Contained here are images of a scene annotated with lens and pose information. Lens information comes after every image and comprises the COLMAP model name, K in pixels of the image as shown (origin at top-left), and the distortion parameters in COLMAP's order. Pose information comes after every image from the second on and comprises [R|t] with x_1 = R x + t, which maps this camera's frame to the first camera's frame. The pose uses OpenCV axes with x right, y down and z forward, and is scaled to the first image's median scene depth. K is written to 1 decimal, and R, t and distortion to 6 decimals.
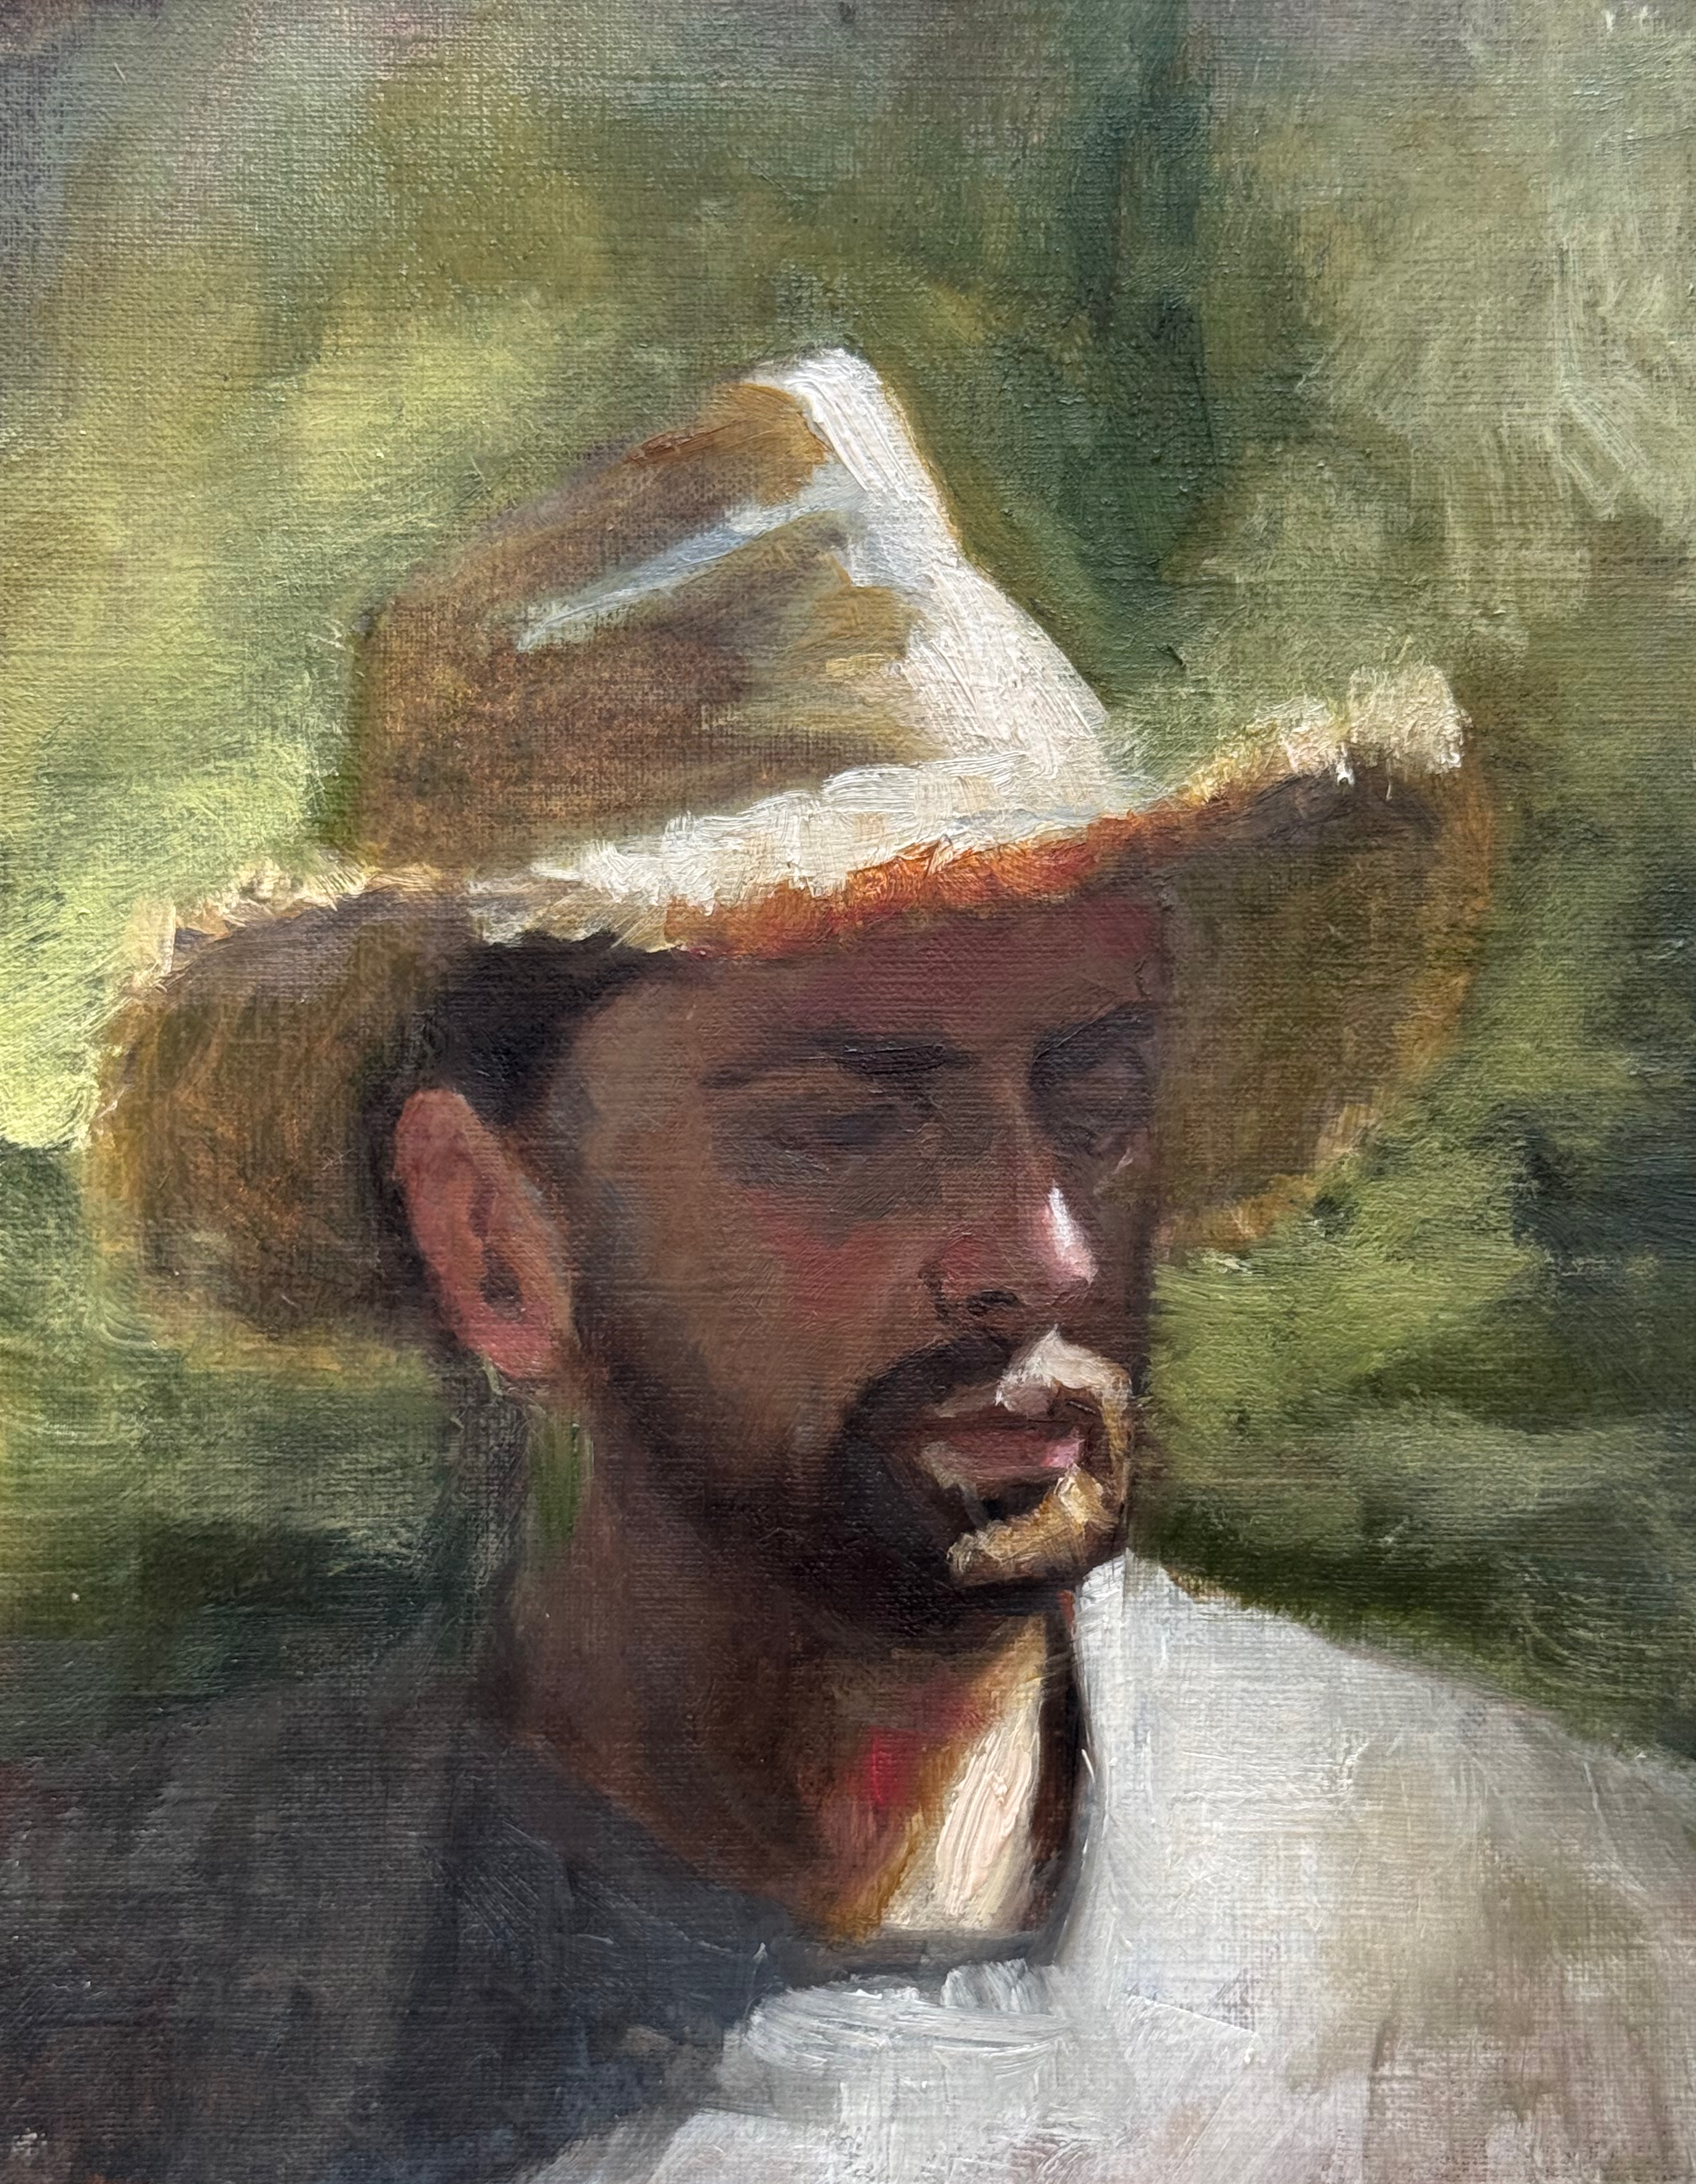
lens RADIAL K [[3246.9, 0, 844.7], [0, 3246.9, 1091.3], [0, 0, 1]] dist [0.124948, 0.000000]
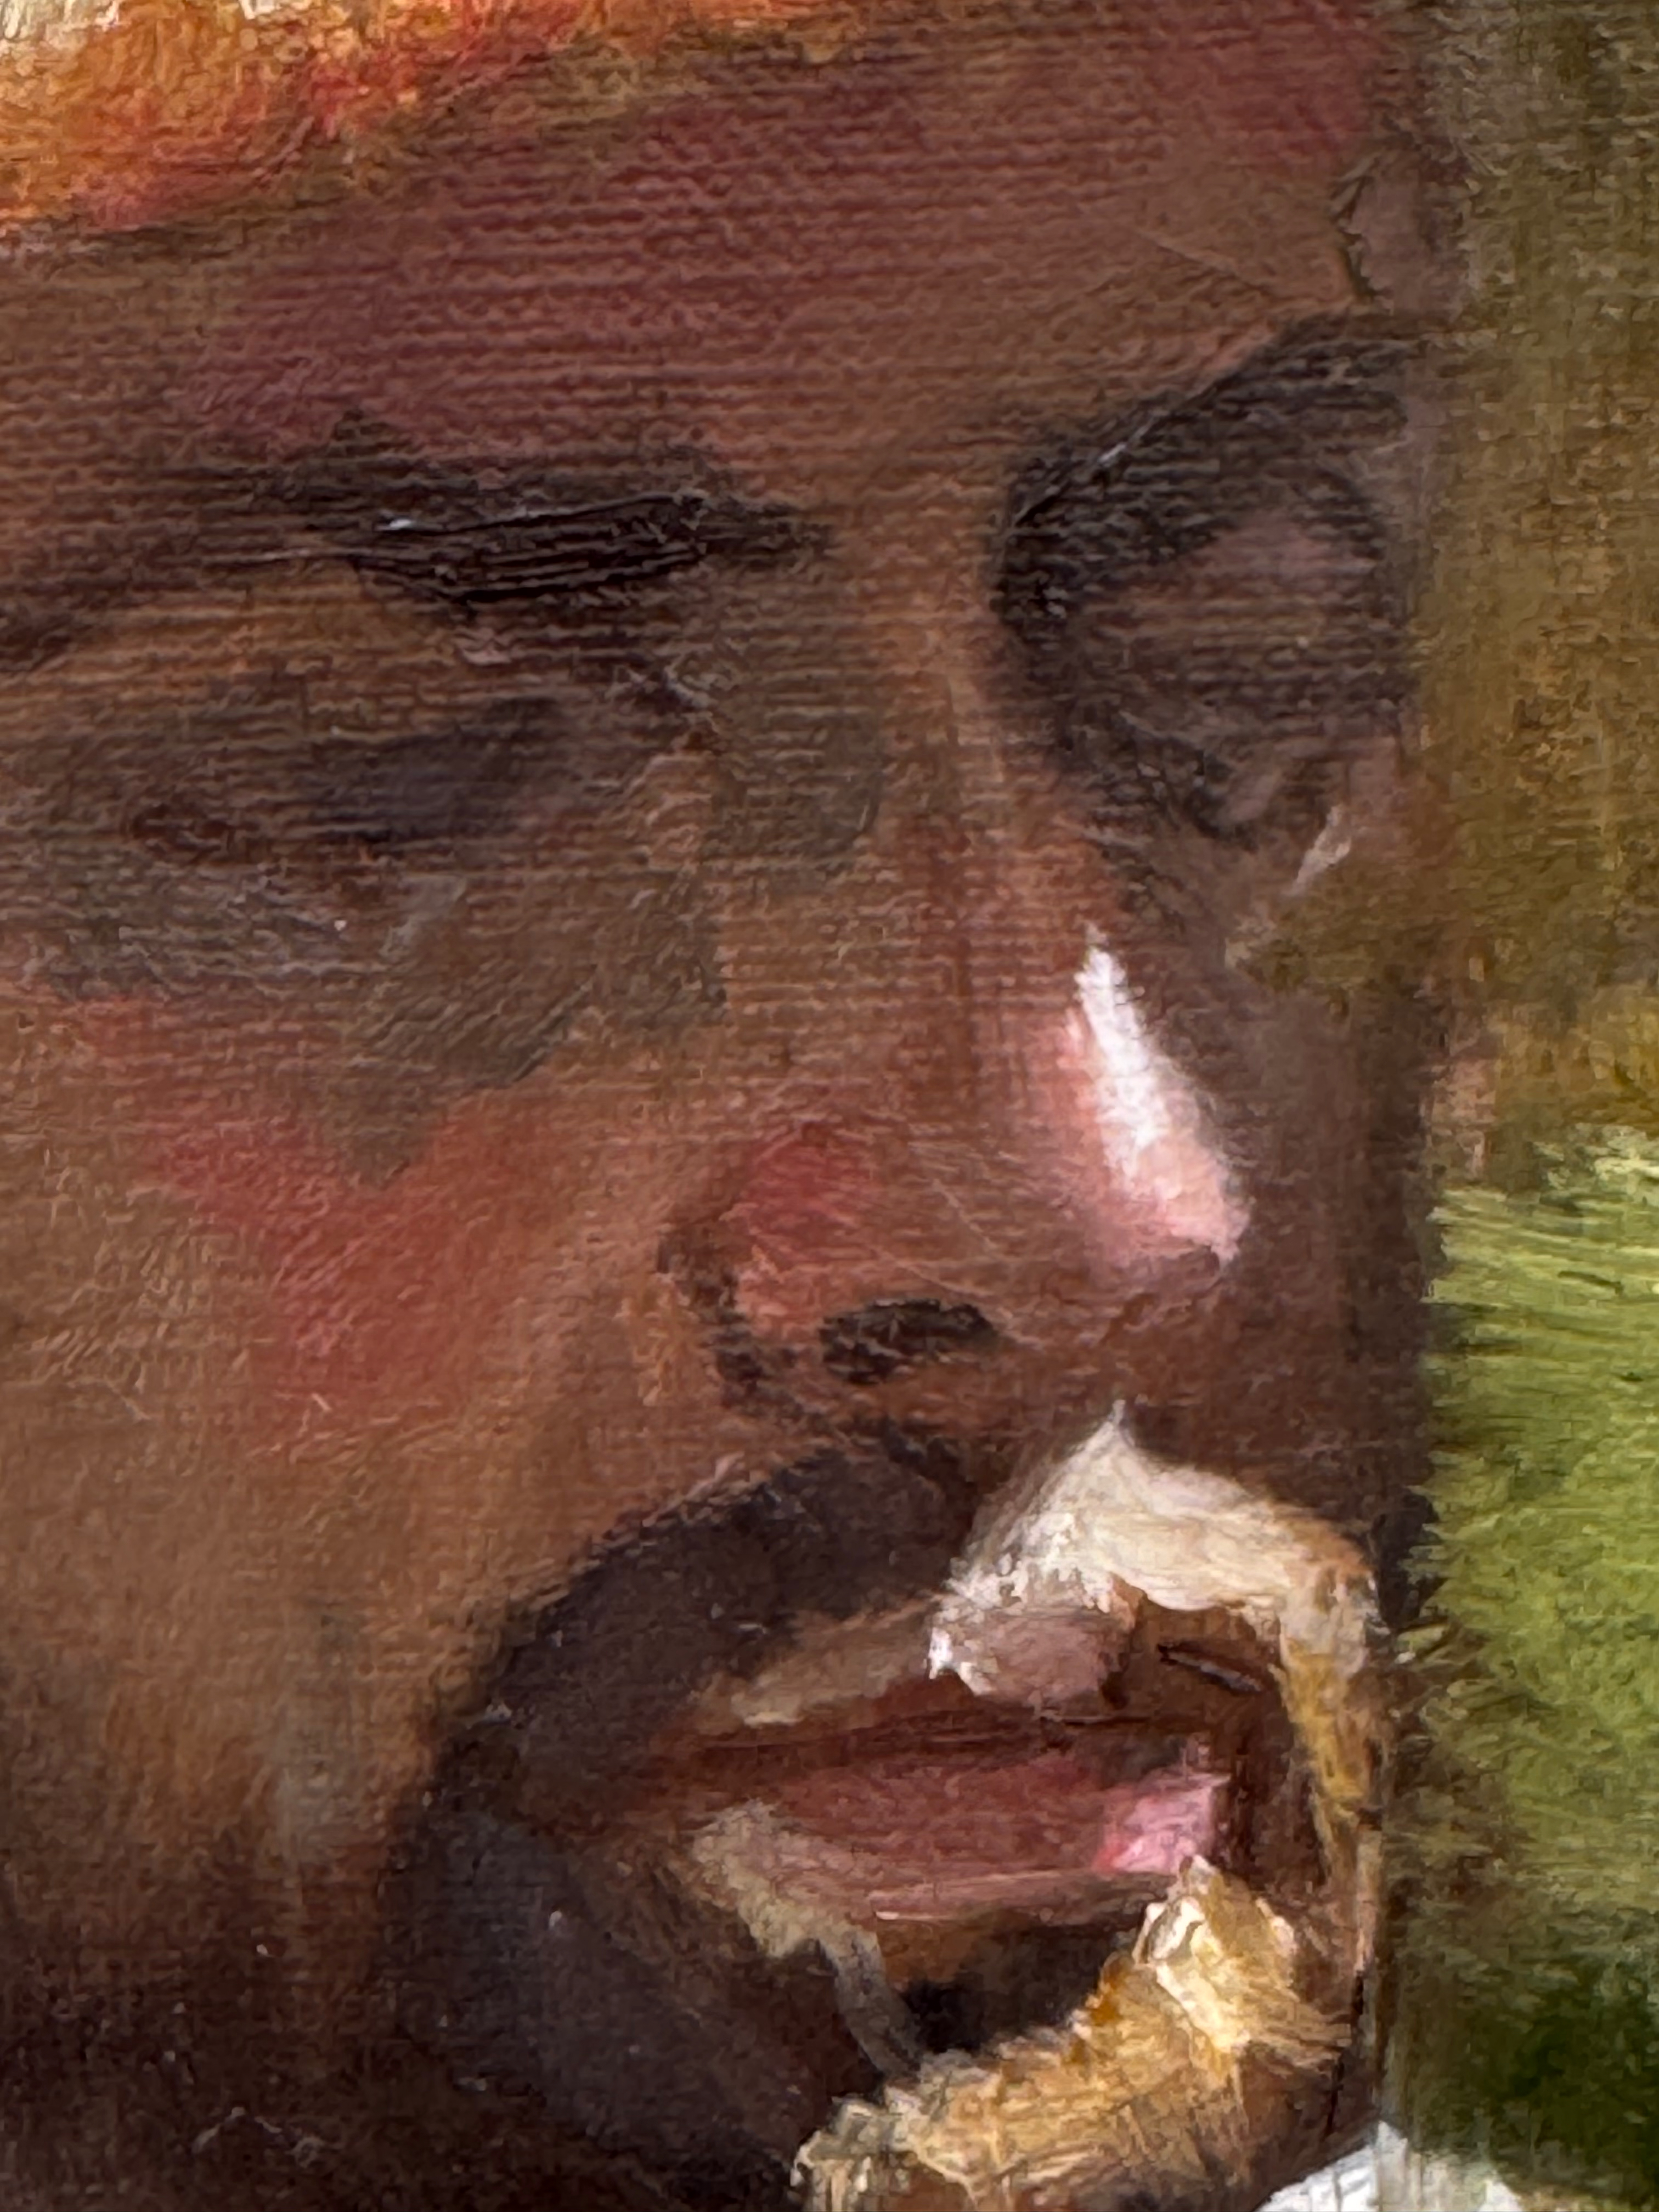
lens RADIAL K [[5021.5, 0, 830.4], [0, 5021.5, 1108.1], [0, 0, 1]] dist [0.001214, 0.000000]
pose [[0.998903, -0.046825, -0.000909, 0.039928], [0.046766, 0.996216, 0.073256, 0.009043], [-0.002524, -0.073218, 0.997313, 0.537175]]
